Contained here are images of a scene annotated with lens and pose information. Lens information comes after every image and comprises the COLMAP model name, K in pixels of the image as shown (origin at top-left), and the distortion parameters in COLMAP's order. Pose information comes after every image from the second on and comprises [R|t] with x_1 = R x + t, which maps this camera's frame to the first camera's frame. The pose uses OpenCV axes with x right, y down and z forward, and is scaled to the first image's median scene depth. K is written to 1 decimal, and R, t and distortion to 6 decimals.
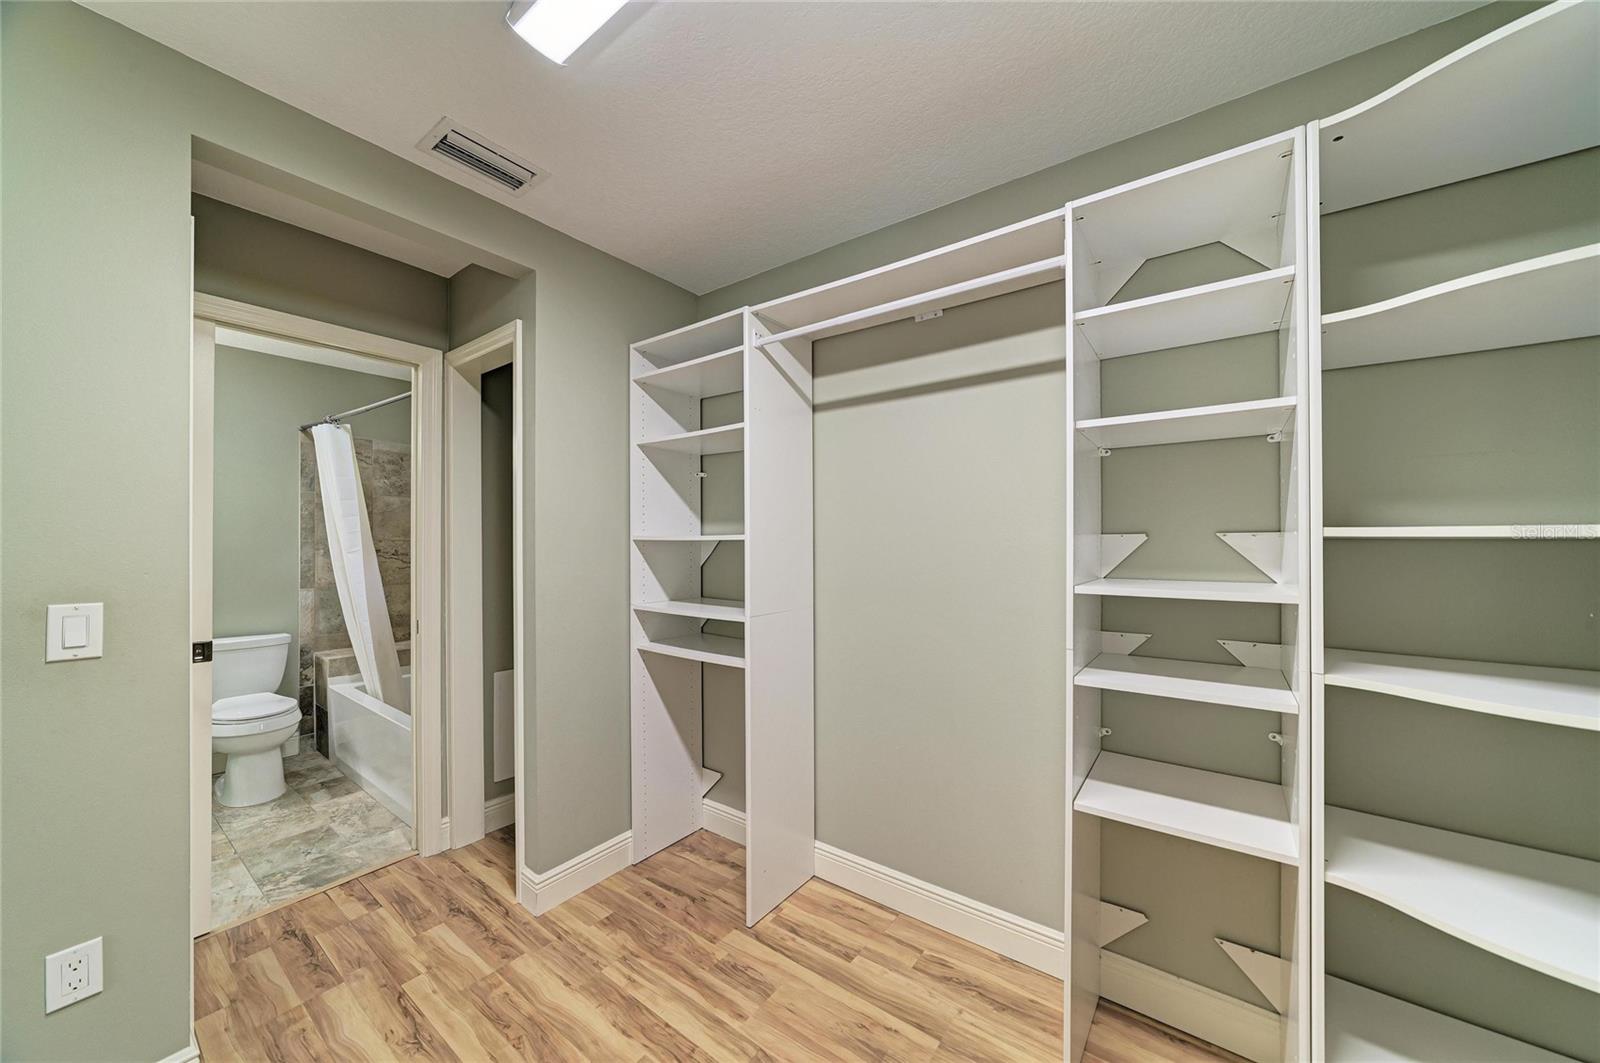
lens RADIAL K [[565.7, 0, 797.8], [0, 565.7, 539.9], [0, 0, 1]] dist [-0.002407, -0.000055]
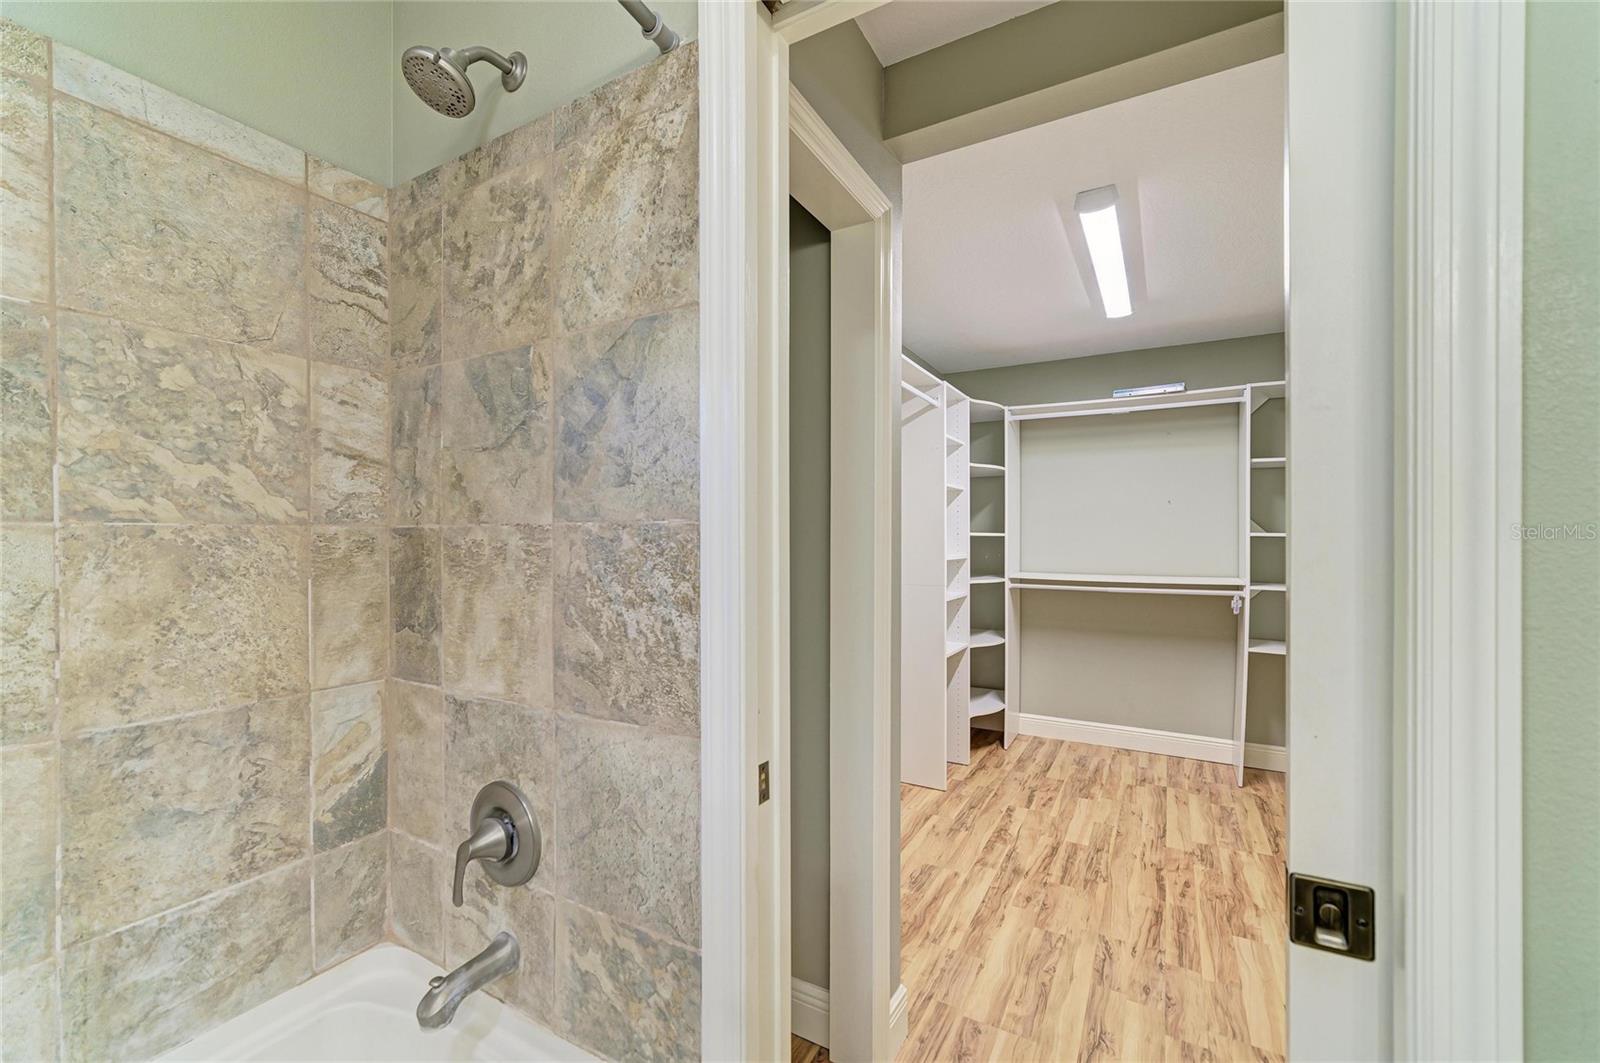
lens RADIAL K [[642.0, 0, 811.4], [0, 642.0, 539.3], [0, 0, 1]] dist [-0.000259, 0.000640]
pose [[-0.138259, 0.004412, 0.990386, -1.612942], [-0.004109, 0.999979, -0.005028, 0.016852], [-0.990388, -0.004765, -0.138238, 1.554999]]
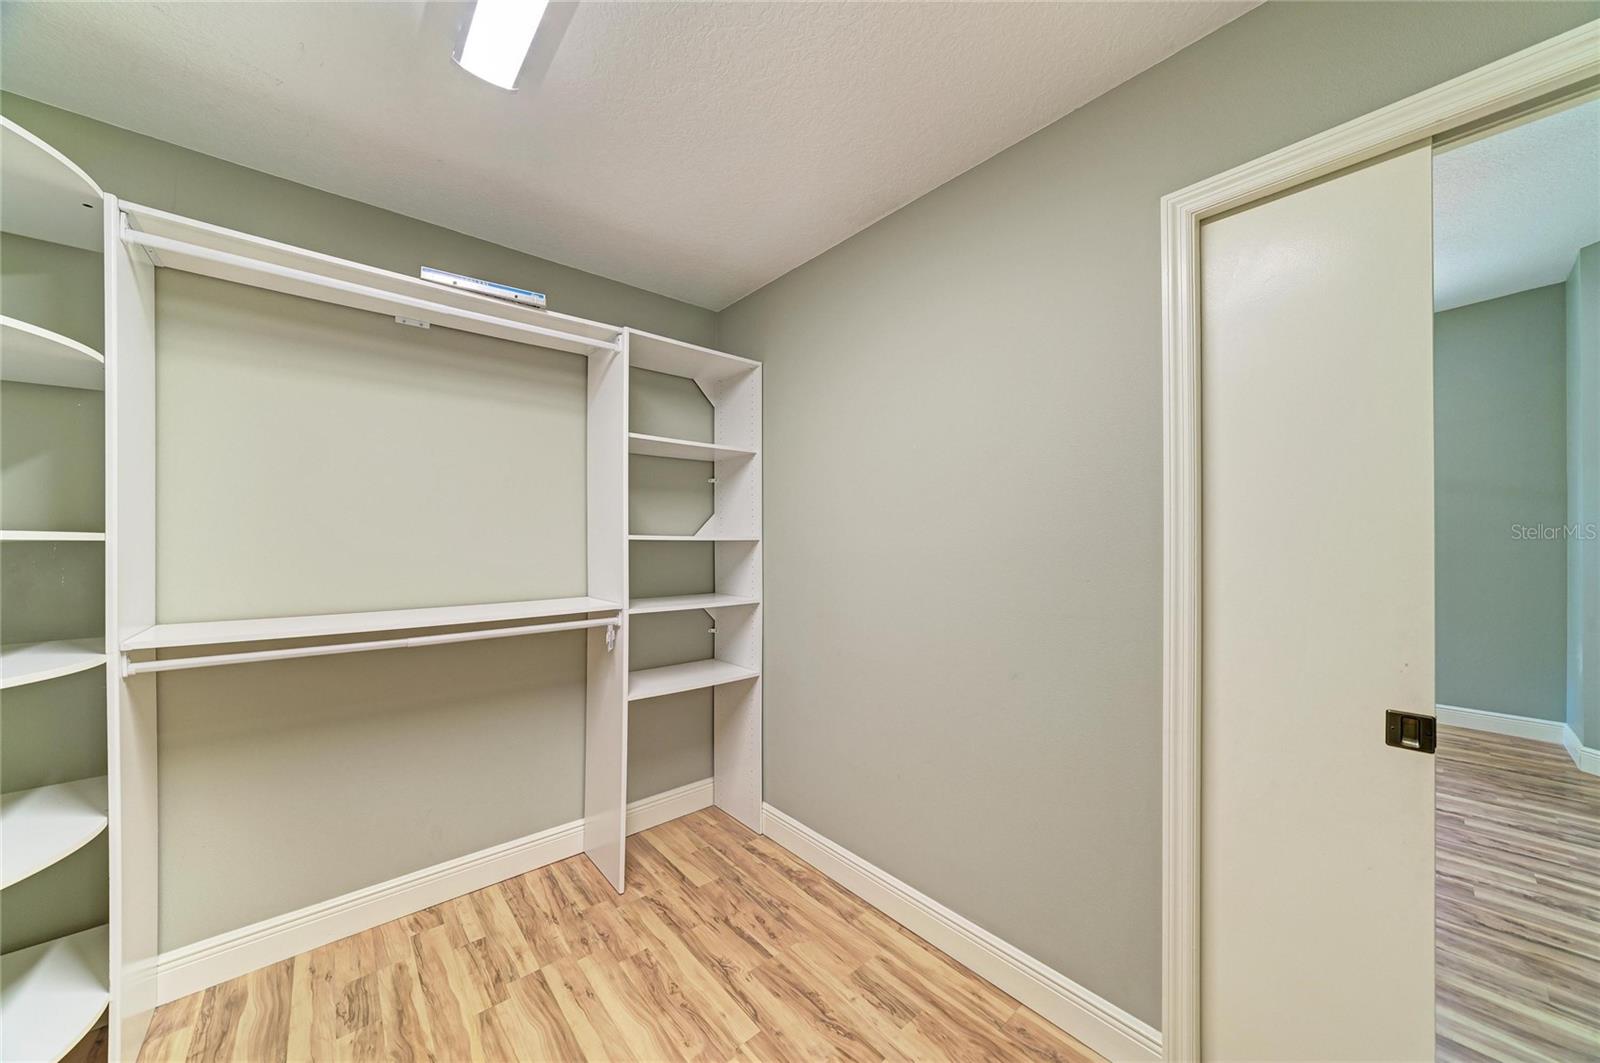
lens RADIAL K [[554.8, 0, 804.3], [0, 554.8, 542.5], [0, 0, 1]] dist [-0.006150, 0.000358]
pose [[-0.978557, 0.007394, 0.205843, -0.531162], [0.007416, 0.999972, -0.000664, 0.001600], [-0.205843, 0.000877, -0.978585, 1.091715]]
